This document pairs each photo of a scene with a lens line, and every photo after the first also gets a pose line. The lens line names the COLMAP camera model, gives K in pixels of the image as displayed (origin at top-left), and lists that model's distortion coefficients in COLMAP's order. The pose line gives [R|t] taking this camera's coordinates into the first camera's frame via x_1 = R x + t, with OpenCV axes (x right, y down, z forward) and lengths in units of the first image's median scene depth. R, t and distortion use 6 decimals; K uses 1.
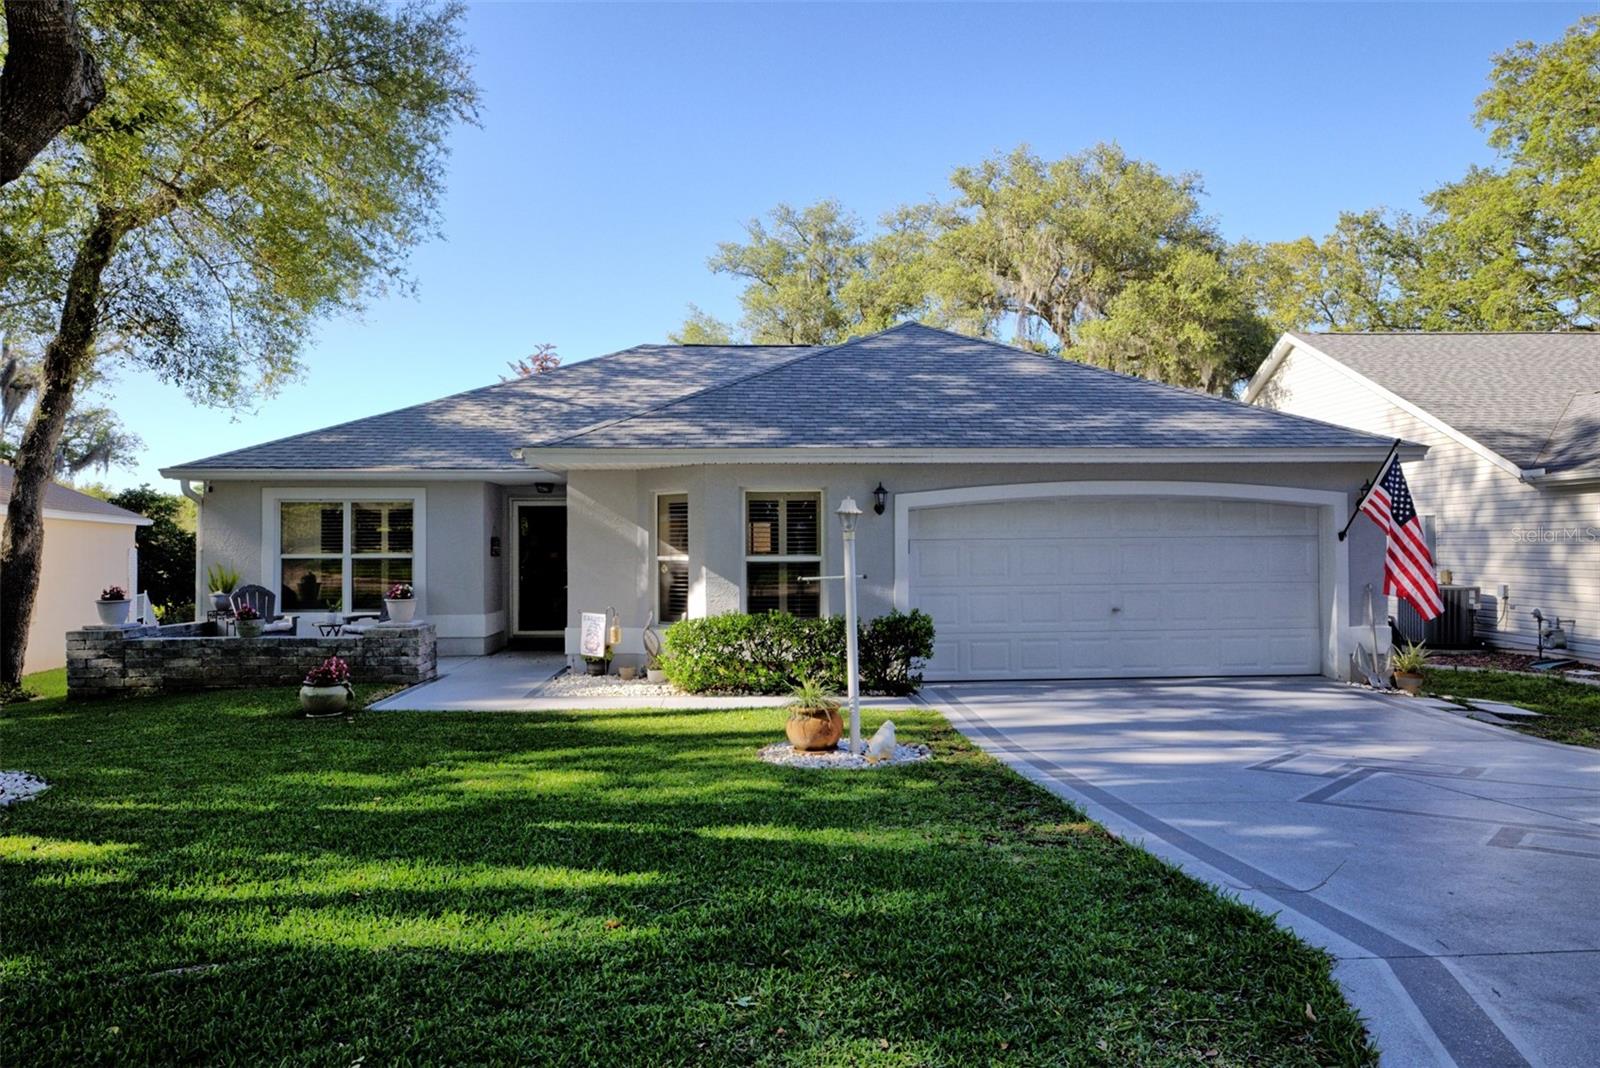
lens RADIAL K [[968.4, 0, 796.4], [0, 968.4, 540.1], [0, 0, 1]] dist [0.003101, 0.002851]
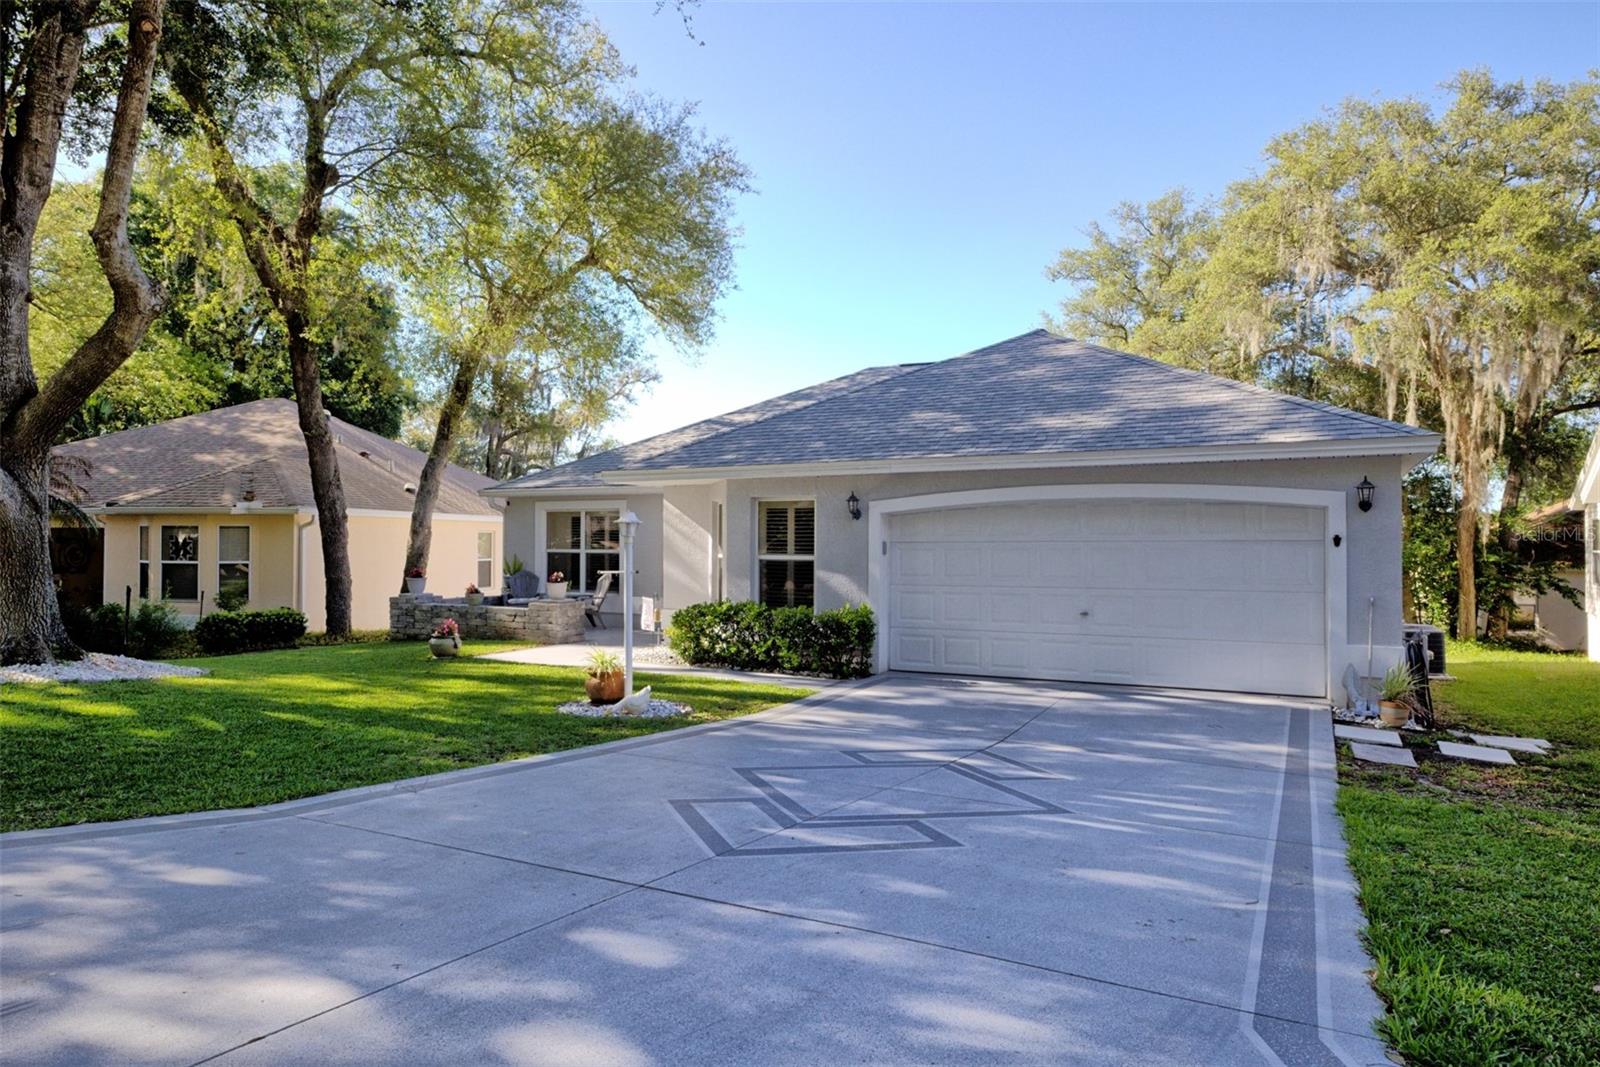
lens RADIAL K [[925.3, 0, 800.0], [0, 925.3, 533.5], [0, 0, 1]] dist [0.003837, 0.000787]
pose [[0.867257, 0.002405, -0.497855, 0.555270], [-0.004035, 0.999989, -0.002198, -0.007490], [0.497845, 0.003916, 0.867257, 0.029354]]
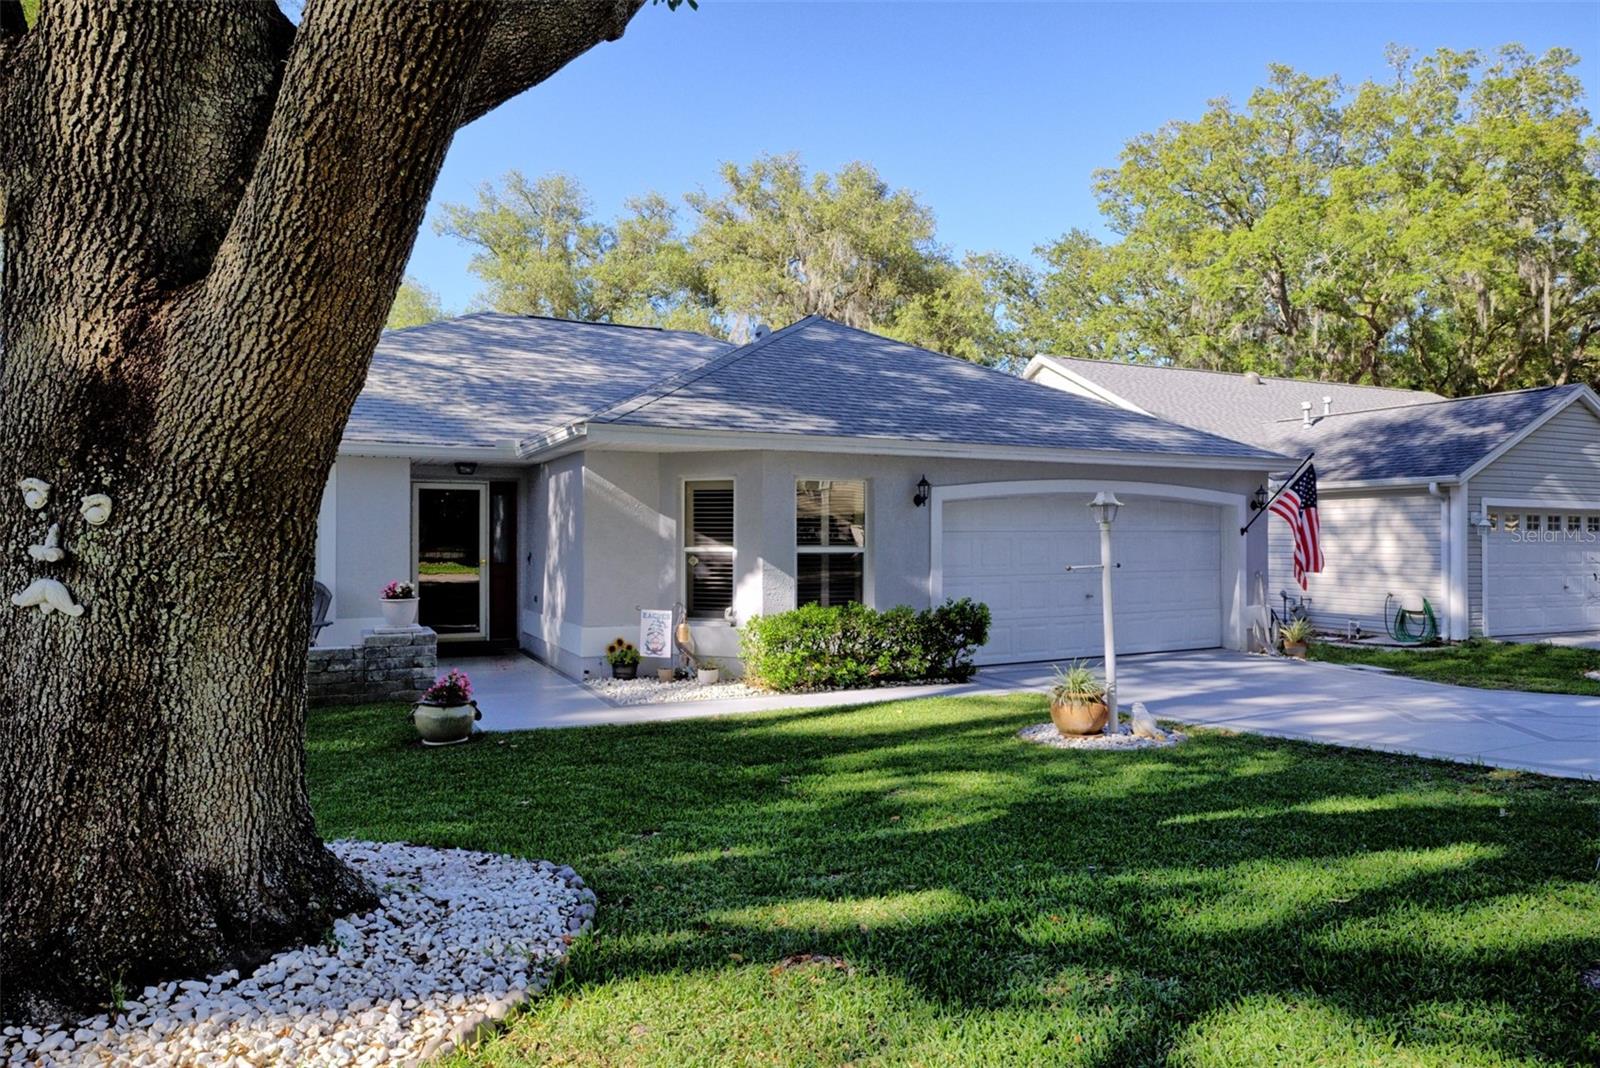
lens RADIAL K [[968.4, 0, 796.4], [0, 968.4, 540.1], [0, 0, 1]] dist [0.003101, 0.002851]
pose [[0.918784, 0.003436, 0.394746, -0.426631], [-0.006259, 0.999963, 0.005864, 0.004072], [-0.394712, -0.007859, 0.918771, 0.111364]]
